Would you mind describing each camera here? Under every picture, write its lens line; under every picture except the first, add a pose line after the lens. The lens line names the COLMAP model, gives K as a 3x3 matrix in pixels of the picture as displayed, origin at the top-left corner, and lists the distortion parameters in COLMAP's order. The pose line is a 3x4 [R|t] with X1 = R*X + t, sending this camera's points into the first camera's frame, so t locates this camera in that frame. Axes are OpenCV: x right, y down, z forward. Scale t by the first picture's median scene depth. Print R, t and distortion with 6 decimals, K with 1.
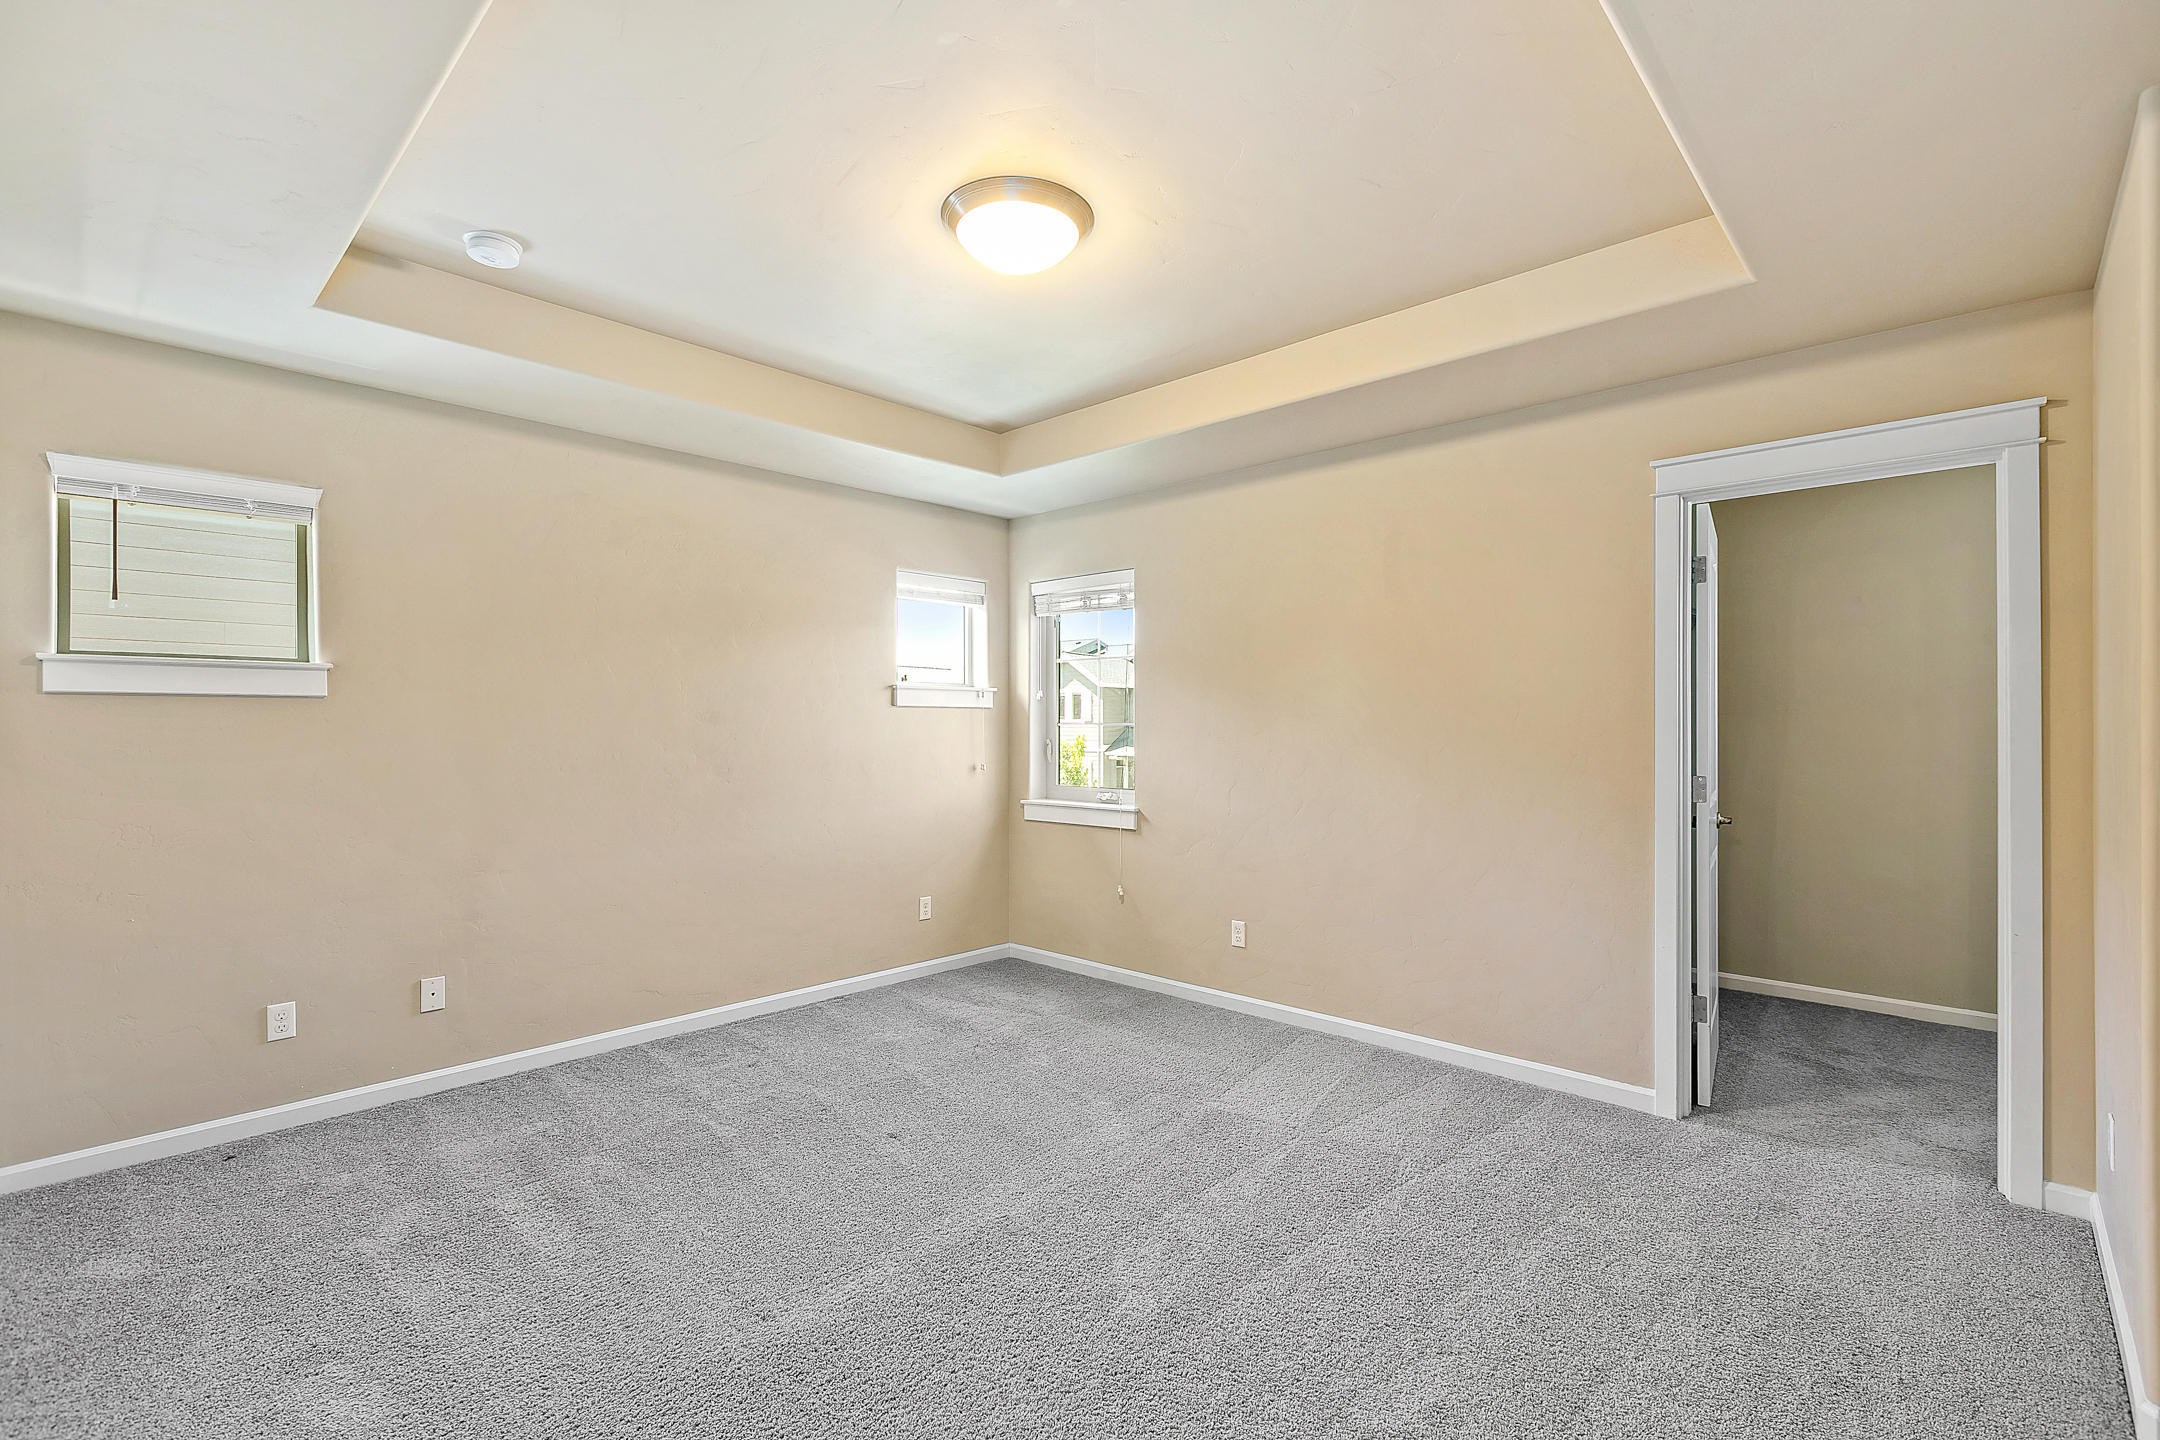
lens RADIAL K [[971.8, 0, 1064.7], [0, 971.8, 730.7], [0, 0, 1]] dist [-0.010874, 0.000733]
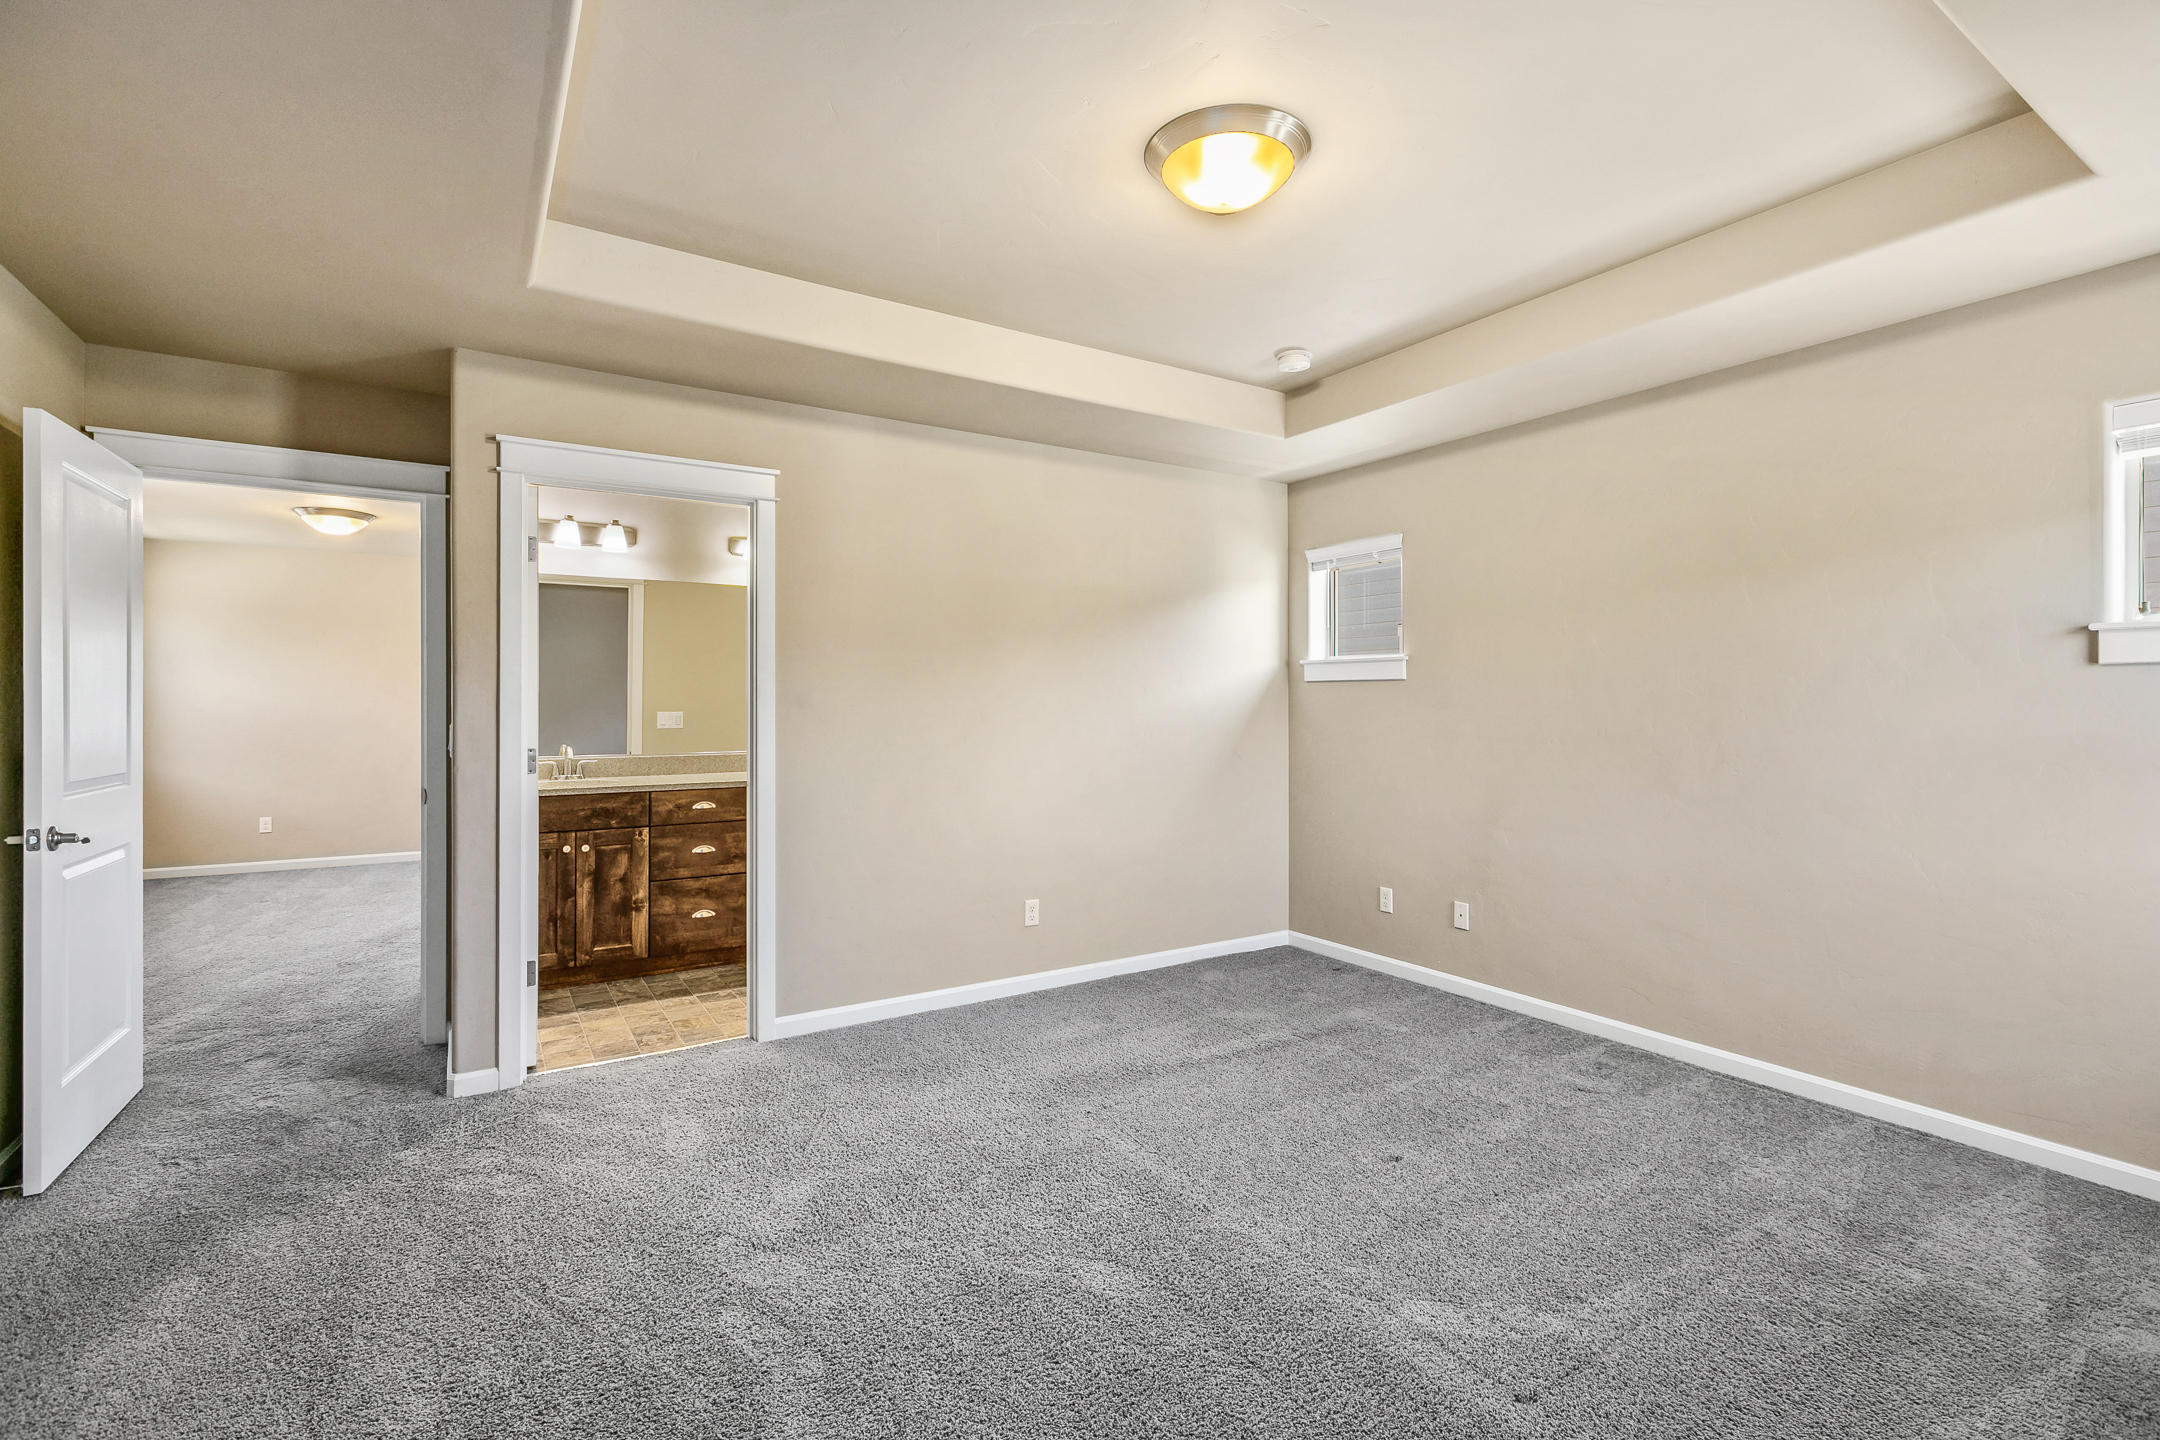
lens RADIAL K [[971.8, 0, 1069.5], [0, 971.8, 701.1], [0, 0, 1]] dist [-0.010874, 0.000733]
pose [[-0.259266, 0.004827, -0.965794, 0.615881], [-0.003766, 0.999975, 0.006009, -0.008824], [0.965799, 0.005195, -0.259241, 0.753728]]
